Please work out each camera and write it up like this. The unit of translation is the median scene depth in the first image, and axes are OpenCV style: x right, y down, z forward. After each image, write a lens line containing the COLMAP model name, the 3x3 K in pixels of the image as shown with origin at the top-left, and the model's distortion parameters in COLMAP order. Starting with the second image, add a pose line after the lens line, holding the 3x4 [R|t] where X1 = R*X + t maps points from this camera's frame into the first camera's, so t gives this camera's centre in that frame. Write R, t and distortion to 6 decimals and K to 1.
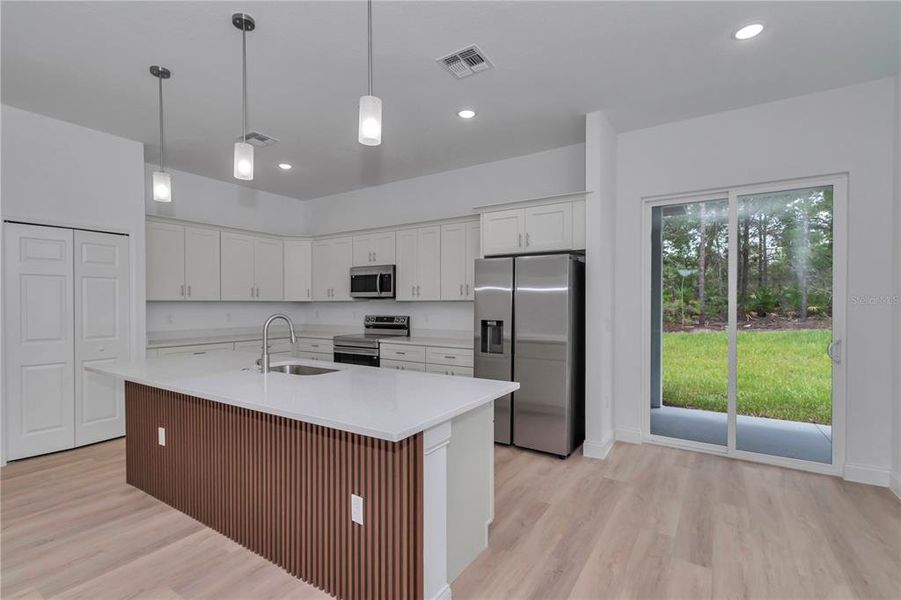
lens RADIAL K [[417.9, 0, 446.3], [0, 417.9, 305.2], [0, 0, 1]] dist [0.003927, 0.000758]
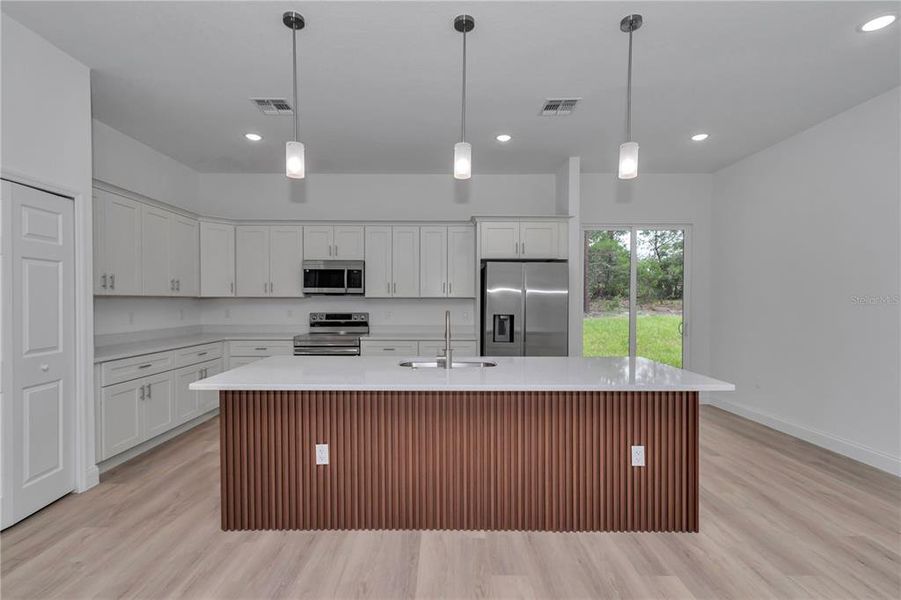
lens RADIAL K [[417.9, 0, 441.4], [0, 417.9, 305.5], [0, 0, 1]] dist [0.003927, 0.000758]
pose [[0.836226, -0.004531, 0.548366, -0.511382], [-0.000930, 0.999953, 0.009681, -0.000939], [-0.548384, -0.008605, 0.836183, 0.082139]]
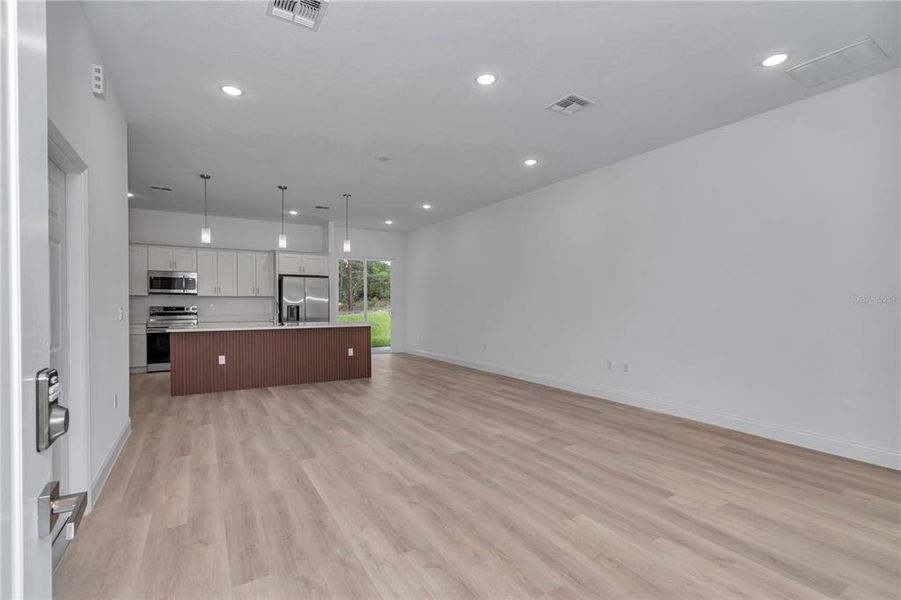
lens RADIAL K [[417.9, 0, 456.1], [0, 417.9, 306.1], [0, 0, 1]] dist [0.003927, 0.000758]
pose [[0.411669, -0.007459, 0.911303, -1.128944], [0.002534, 0.999972, 0.007040, 0.018585], [-0.911330, -0.000589, 0.411676, -0.488296]]
